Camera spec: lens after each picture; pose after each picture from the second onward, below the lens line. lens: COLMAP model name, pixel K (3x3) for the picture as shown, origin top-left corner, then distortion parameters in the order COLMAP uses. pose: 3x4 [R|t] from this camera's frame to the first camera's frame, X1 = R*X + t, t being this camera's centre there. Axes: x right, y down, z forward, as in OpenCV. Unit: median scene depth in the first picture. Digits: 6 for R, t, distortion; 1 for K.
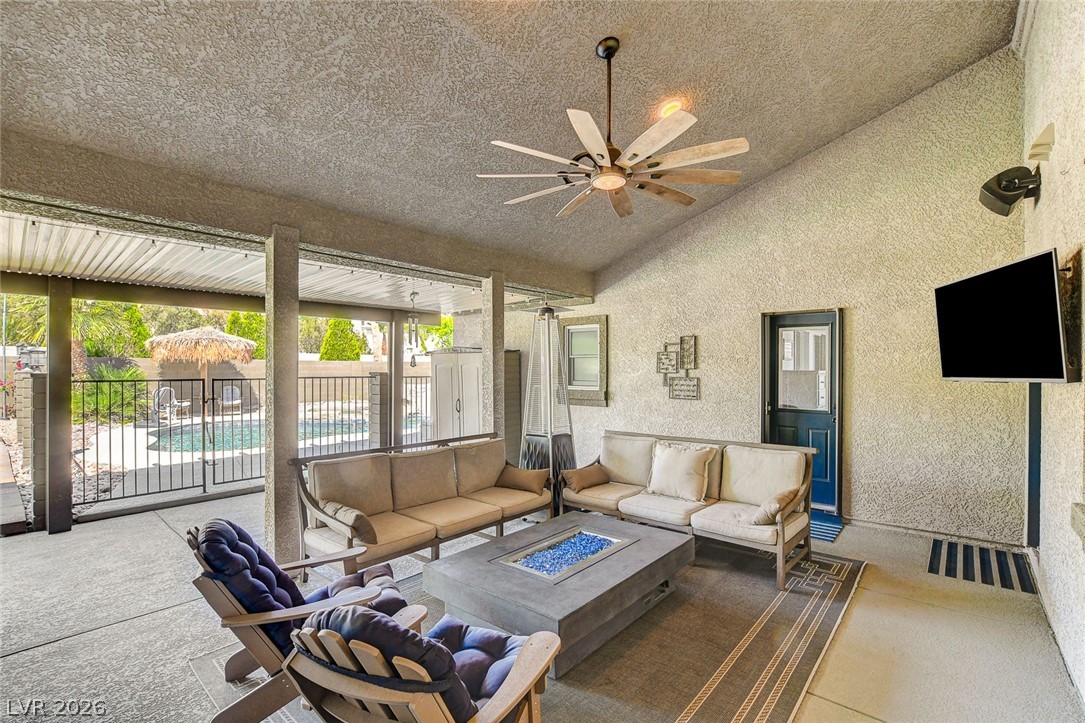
lens RADIAL K [[493.8, 0, 543.7], [0, 493.8, 369.5], [0, 0, 1]] dist [-0.024644, 0.003799]
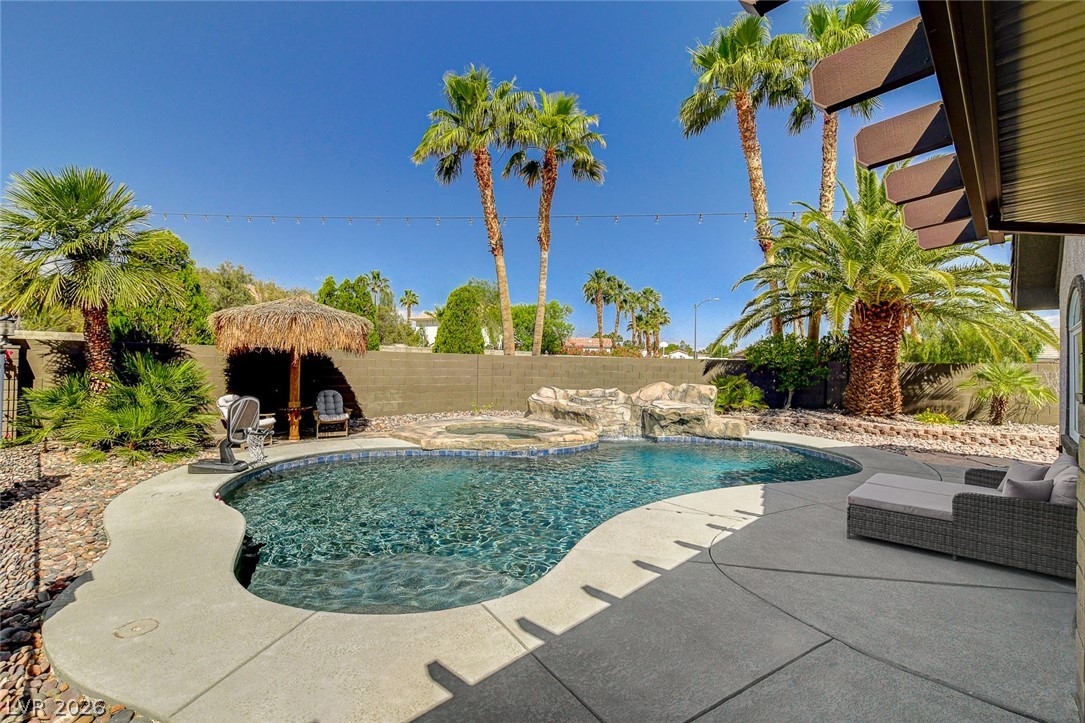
lens RADIAL K [[493.8, 0, 544.1], [0, 493.8, 358.5], [0, 0, 1]] dist [-0.024644, 0.003799]
pose [[0.998580, 0.016113, -0.050780, -0.845256], [-0.016942, 0.999729, -0.015939, -0.008873], [0.050510, 0.016777, 0.998583, 0.952345]]
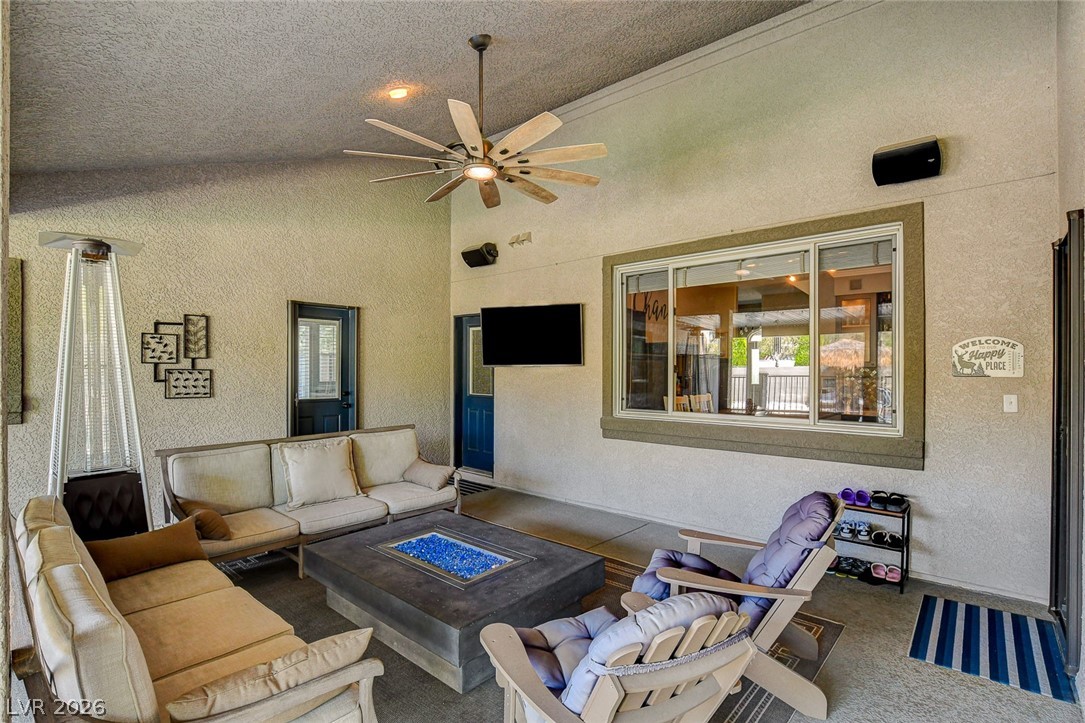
lens RADIAL K [[520.8, 0, 547.5], [0, 520.8, 367.7], [0, 0, 1]] dist [-0.017935, 0.000663]
pose [[0.016814, 0.000465, 0.999859, -0.495134], [0.002651, 0.999996, -0.000510, 0.015483], [-0.999855, 0.002659, 0.016813, 0.438729]]
